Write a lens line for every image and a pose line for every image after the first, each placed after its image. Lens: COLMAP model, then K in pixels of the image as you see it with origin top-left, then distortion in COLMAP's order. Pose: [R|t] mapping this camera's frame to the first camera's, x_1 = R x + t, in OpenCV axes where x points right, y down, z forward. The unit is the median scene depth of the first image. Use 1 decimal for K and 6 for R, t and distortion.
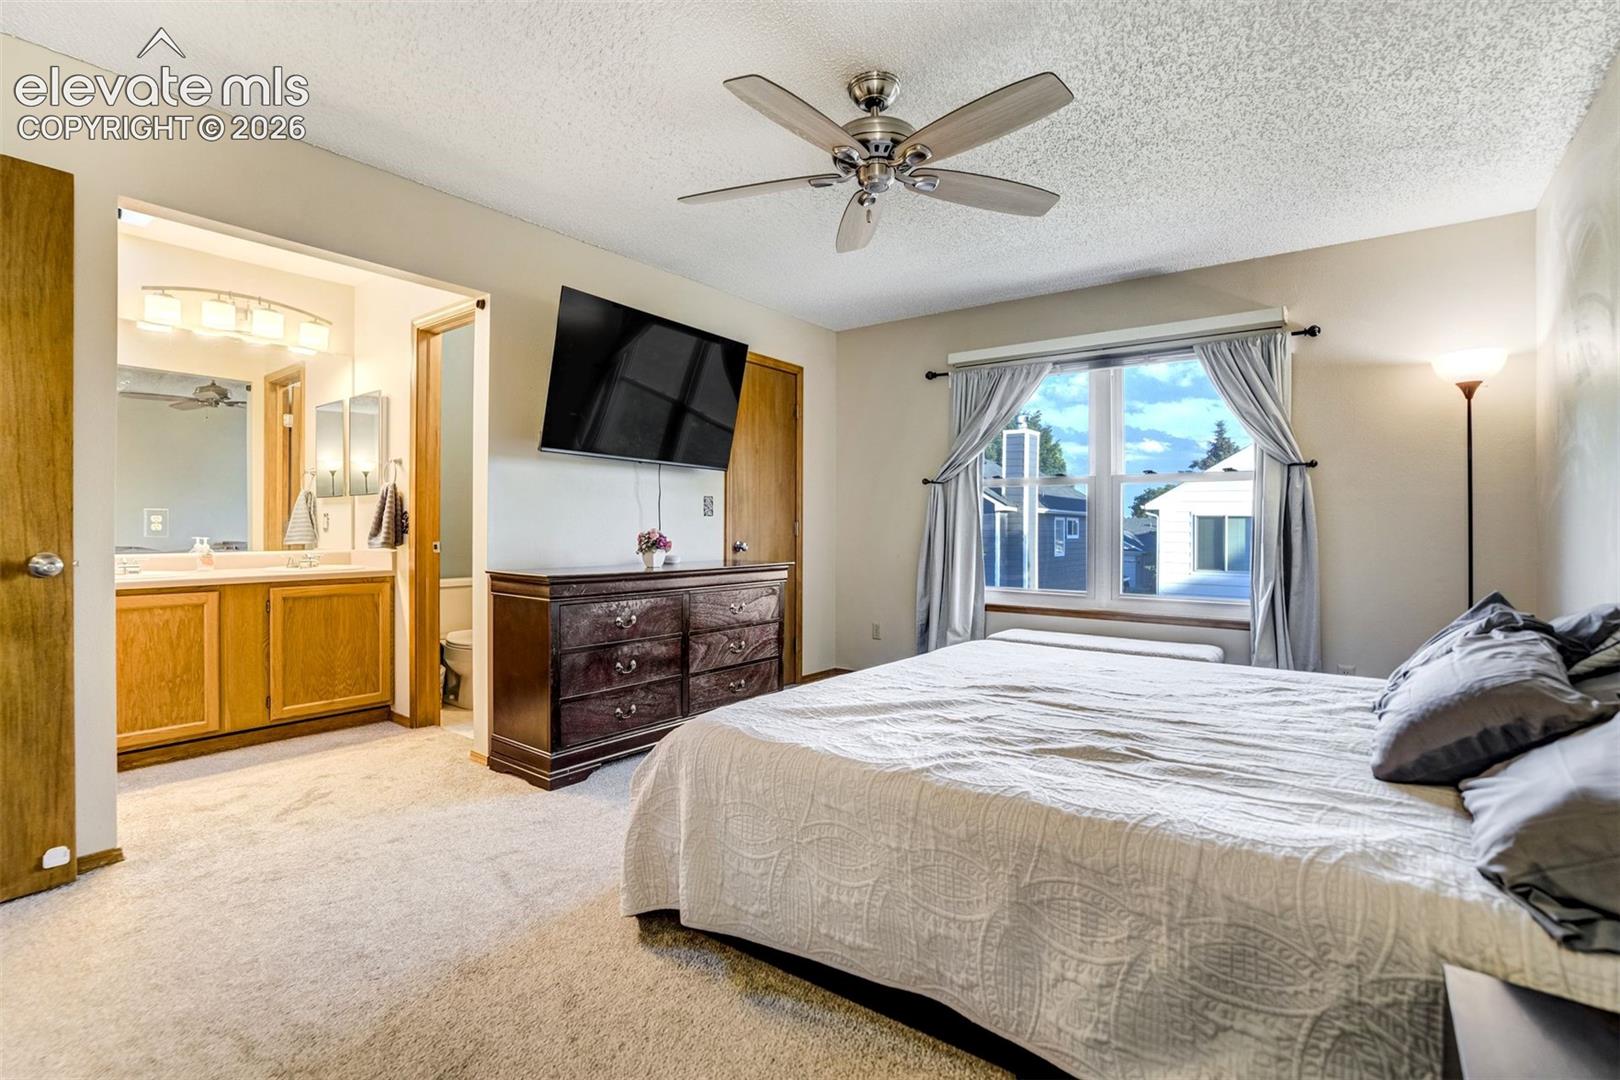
lens RADIAL K [[761.5, 0, 814.5], [0, 761.5, 538.6], [0, 0, 1]] dist [-0.038644, 0.016341]
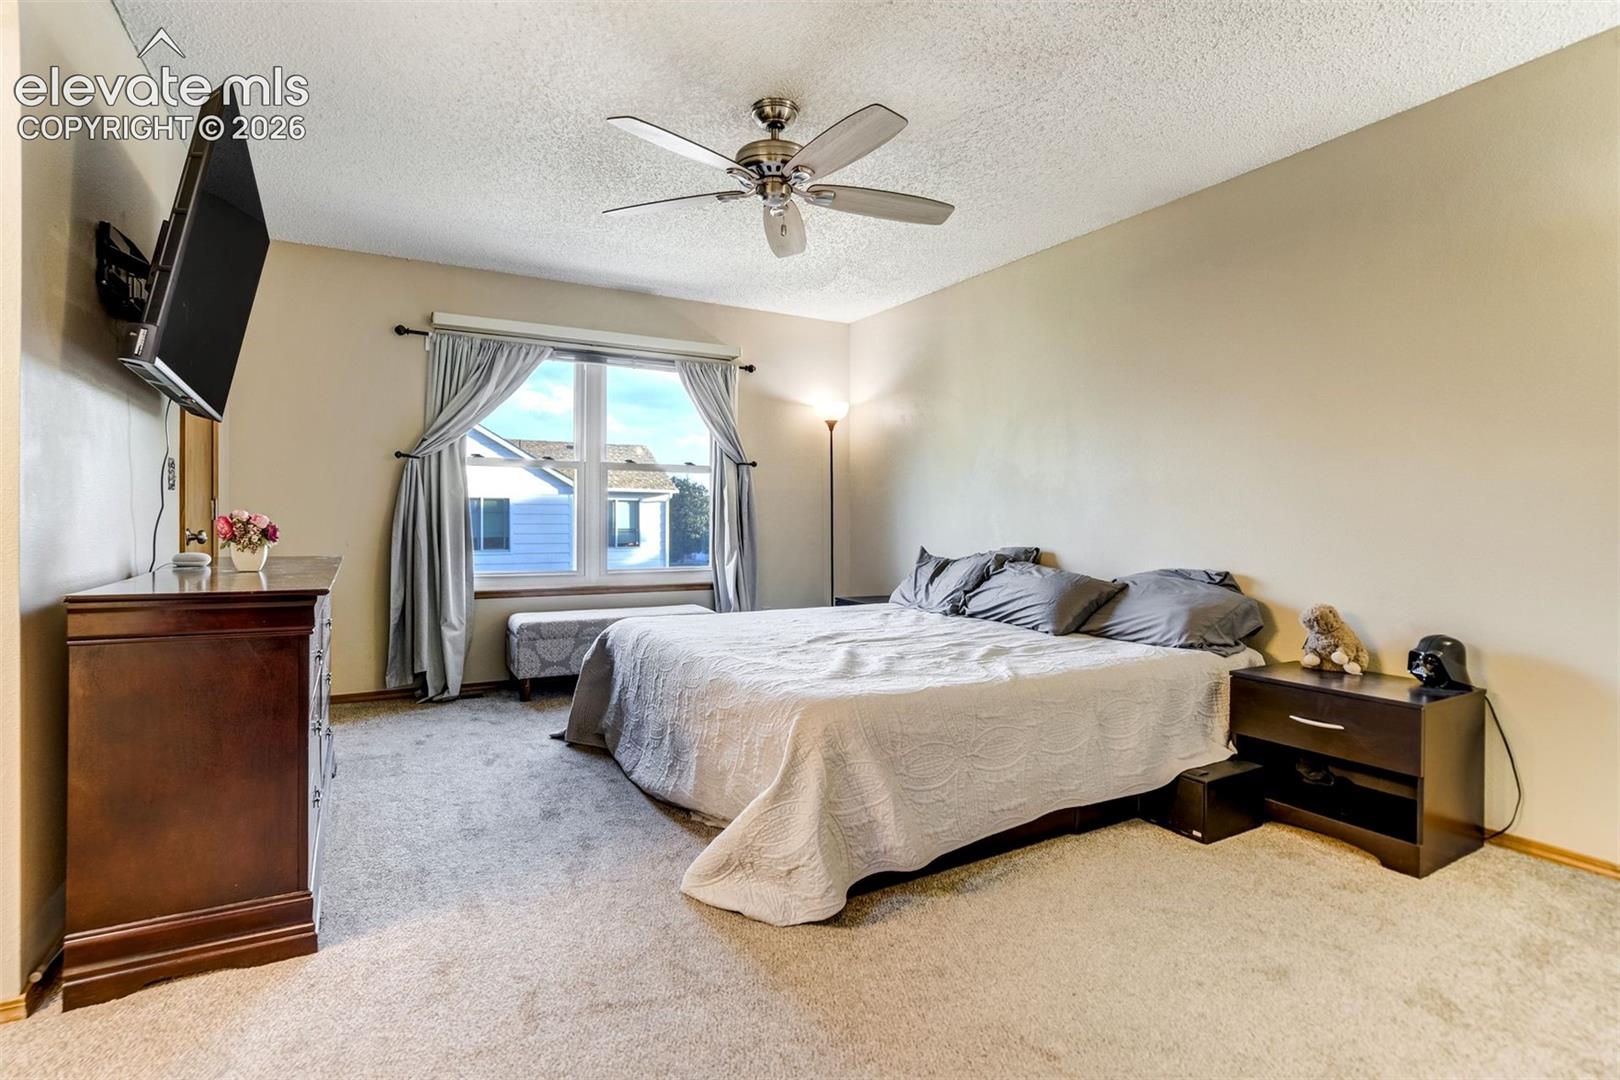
lens RADIAL K [[761.5, 0, 817.0], [0, 761.5, 523.0], [0, 0, 1]] dist [-0.038644, 0.016341]
pose [[0.397600, -0.016349, 0.917413, -0.557243], [0.009019, 0.999863, 0.013909, -0.008147], [-0.917514, 0.002744, 0.397693, 0.307756]]
